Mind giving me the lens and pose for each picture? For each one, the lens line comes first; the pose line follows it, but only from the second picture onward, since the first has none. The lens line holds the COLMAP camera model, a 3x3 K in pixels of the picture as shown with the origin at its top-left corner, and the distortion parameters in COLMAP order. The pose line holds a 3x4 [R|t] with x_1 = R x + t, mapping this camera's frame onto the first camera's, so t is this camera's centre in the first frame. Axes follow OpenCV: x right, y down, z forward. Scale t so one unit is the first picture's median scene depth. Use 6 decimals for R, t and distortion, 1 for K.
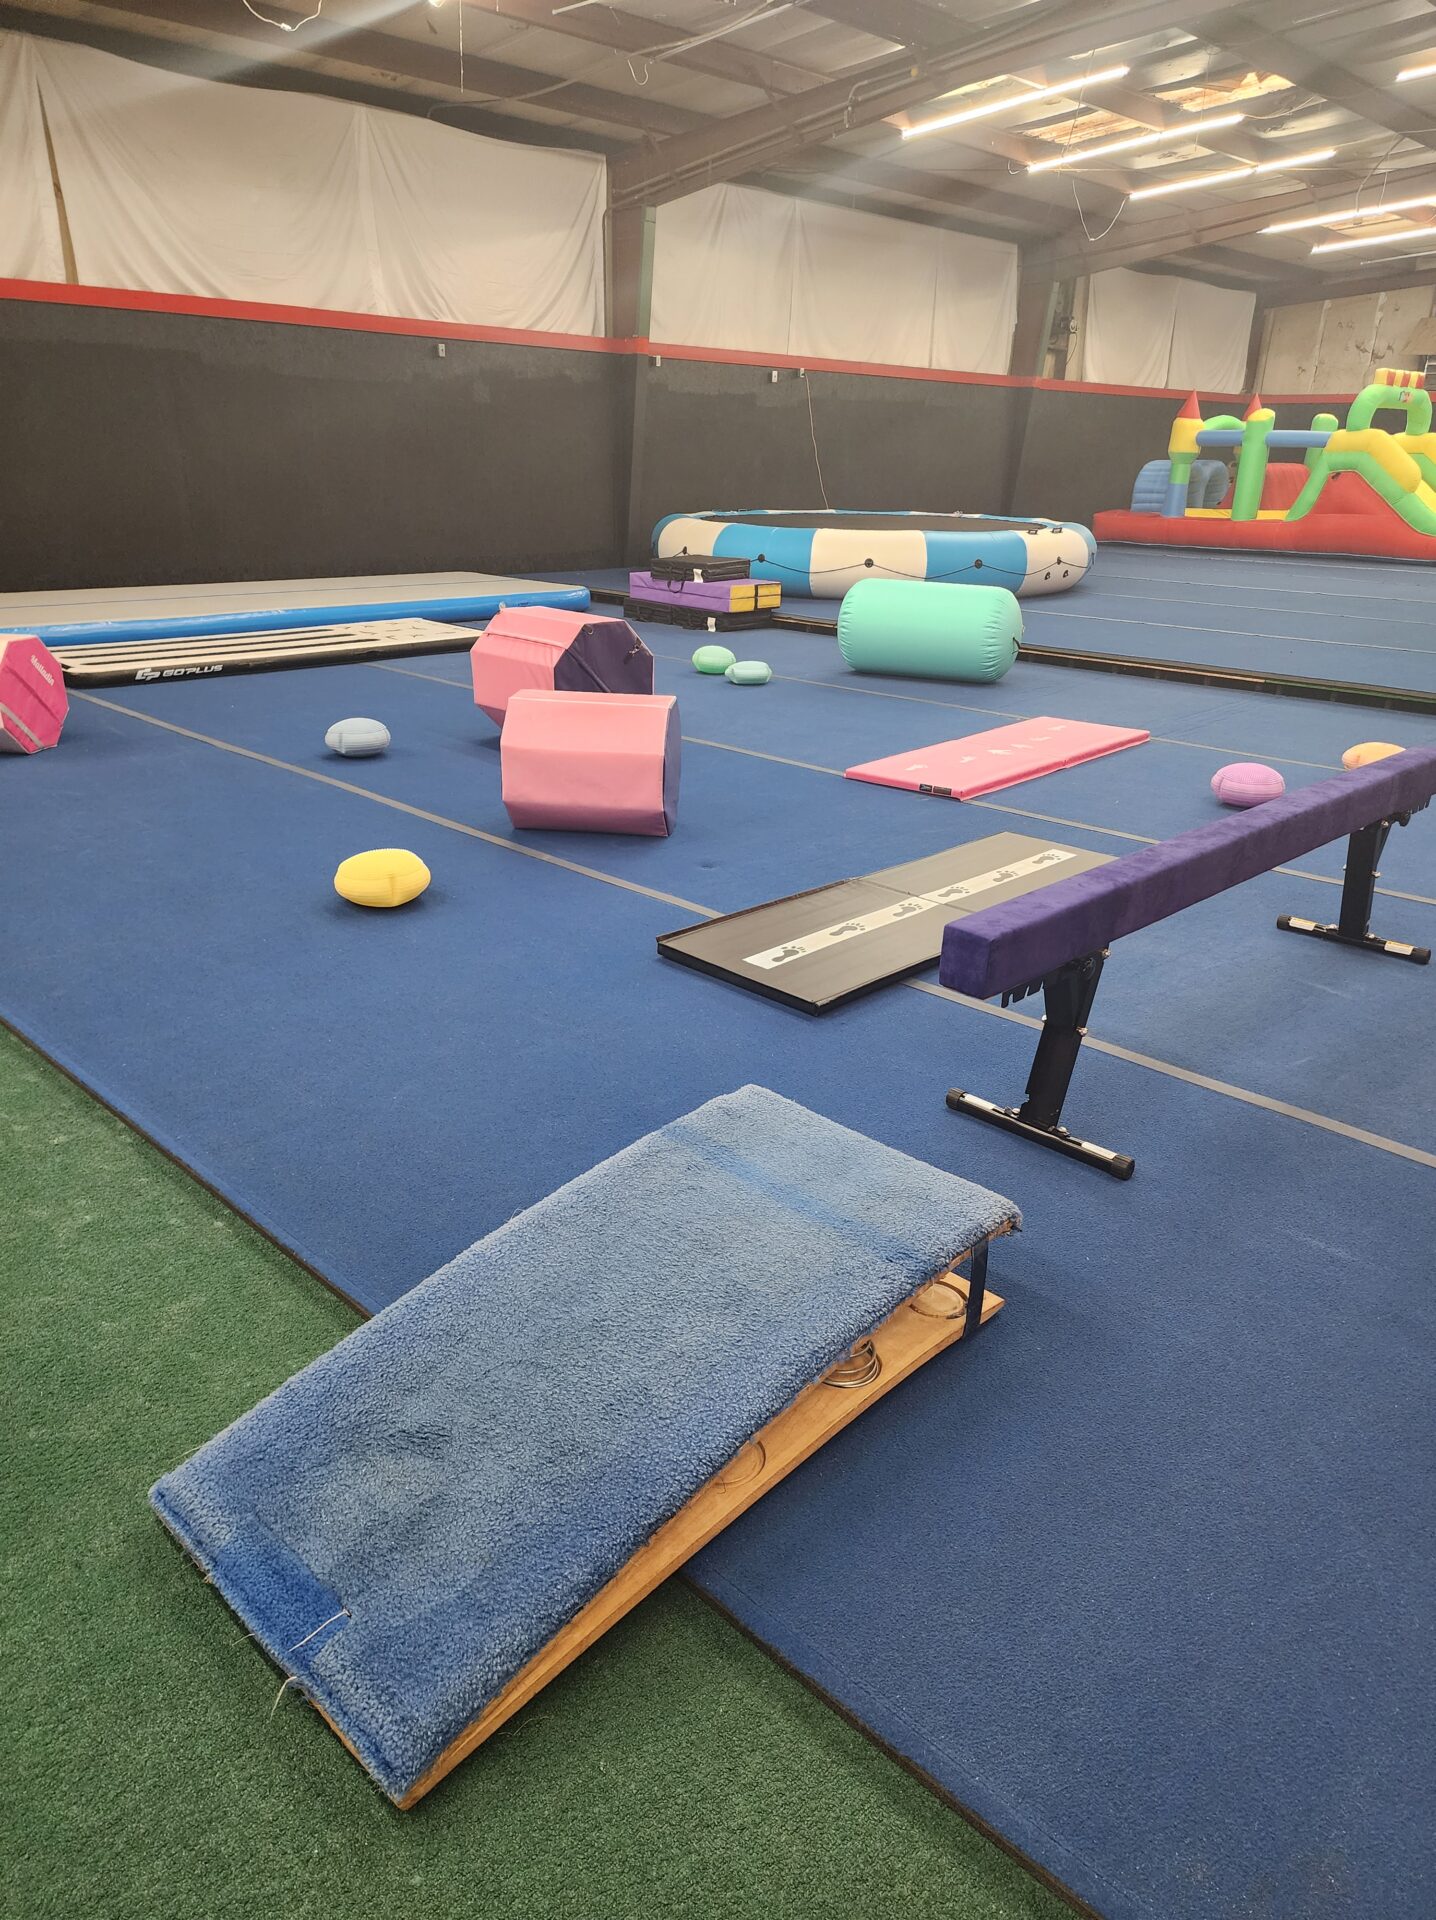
lens RADIAL K [[1318.5, 0, 718.0], [0, 1318.5, 960.0], [0, 0, 1]] dist [0.085952, -0.077319]
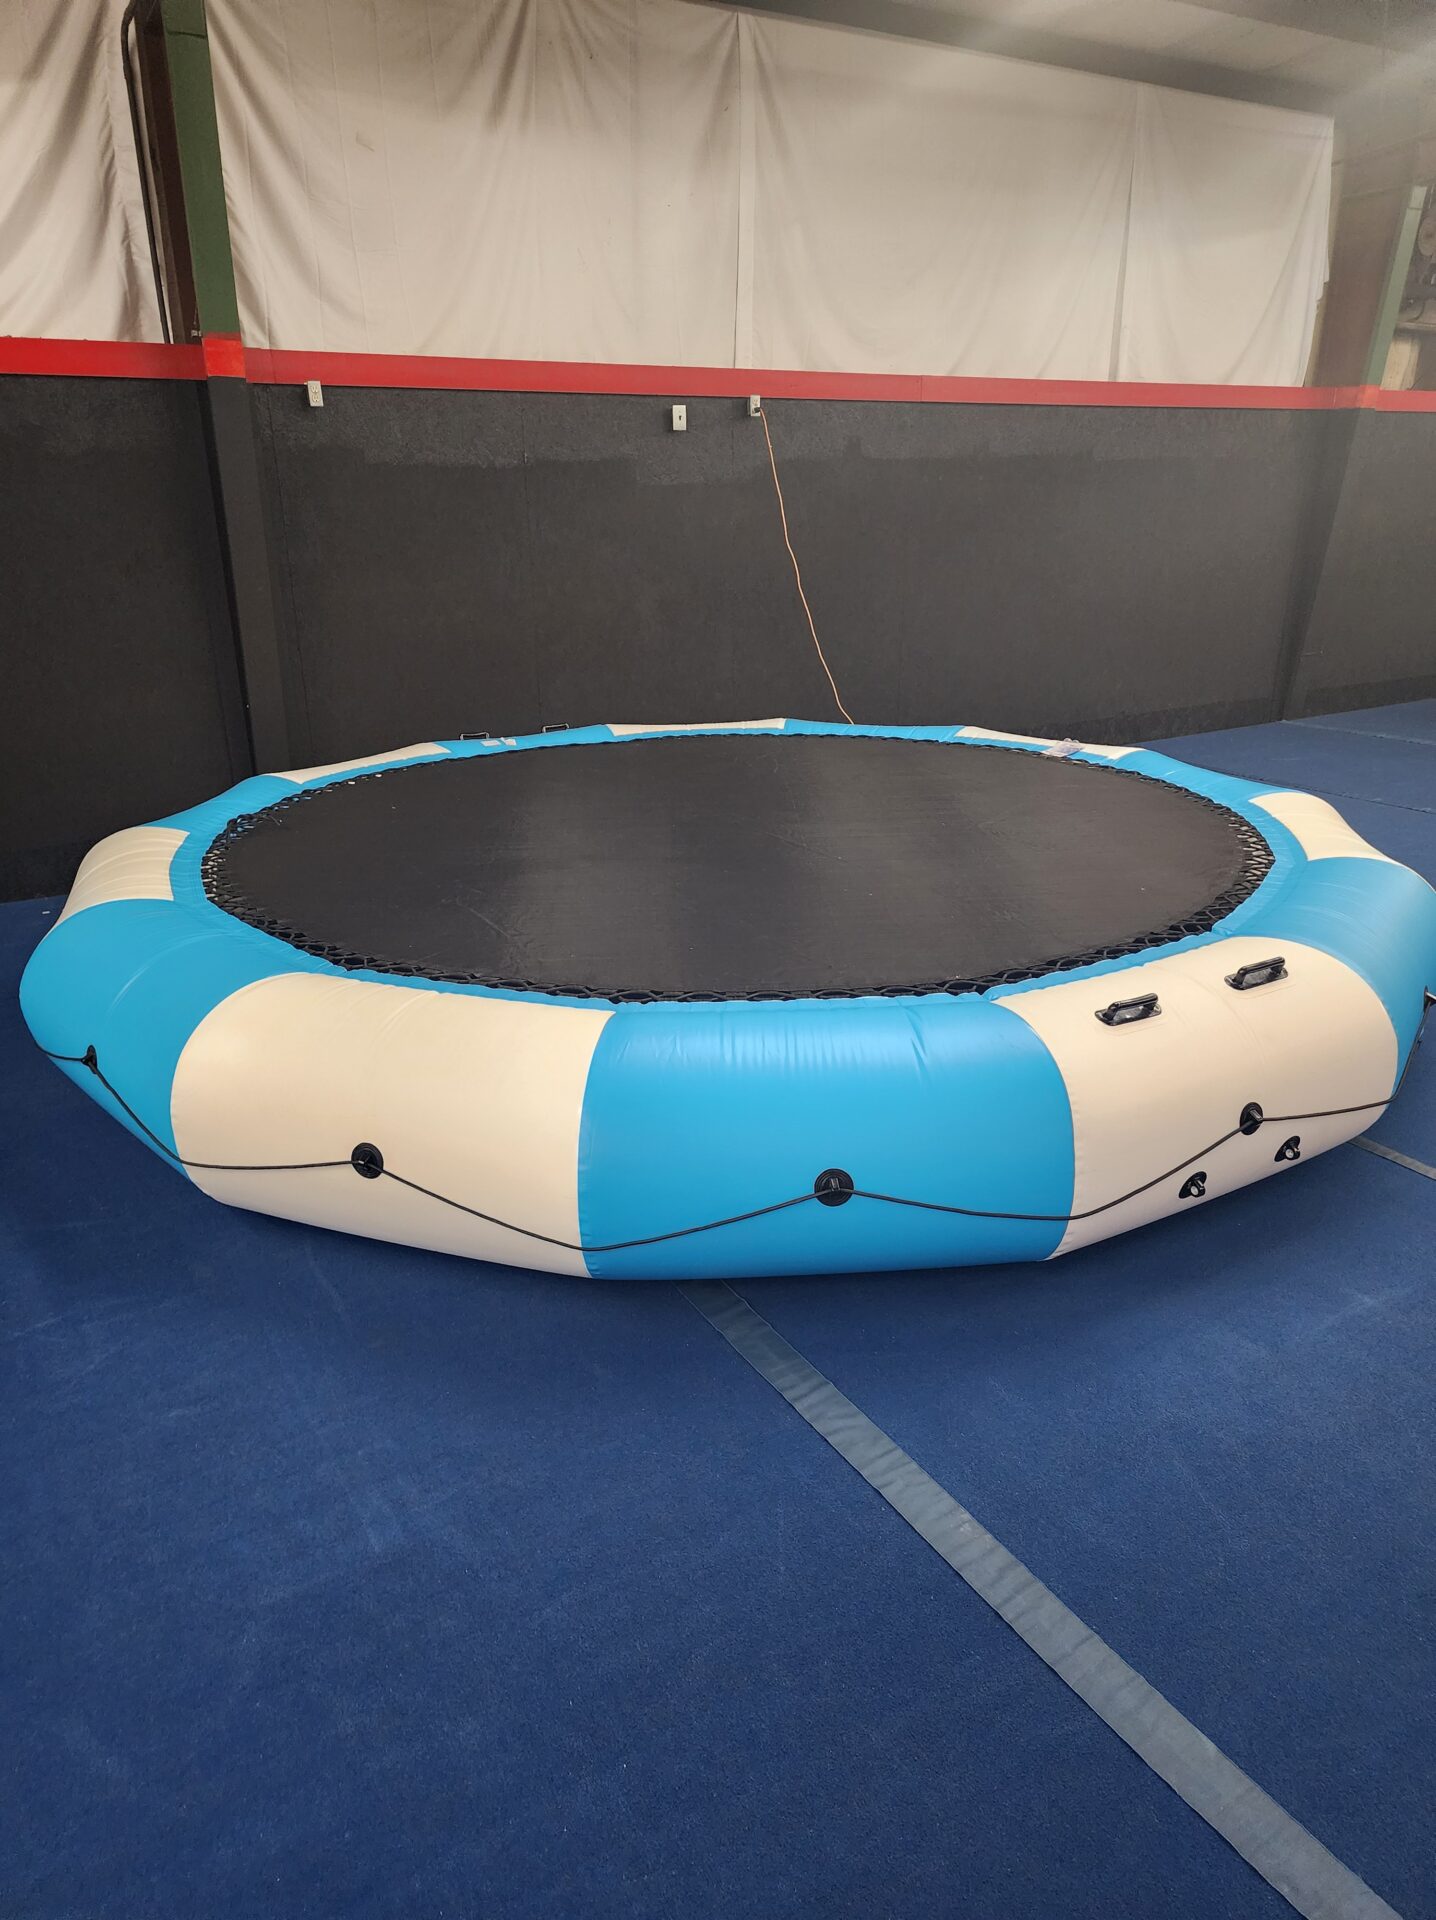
lens RADIAL K [[1318.5, 0, 718.0], [0, 1318.5, 960.0], [0, 0, 1]] dist [0.085952, -0.077319]
pose [[0.966426, 0.053924, -0.251224, 0.172271], [-0.061114, 0.997912, -0.020904, -0.246012], [0.249572, 0.035555, 0.967703, 0.575193]]
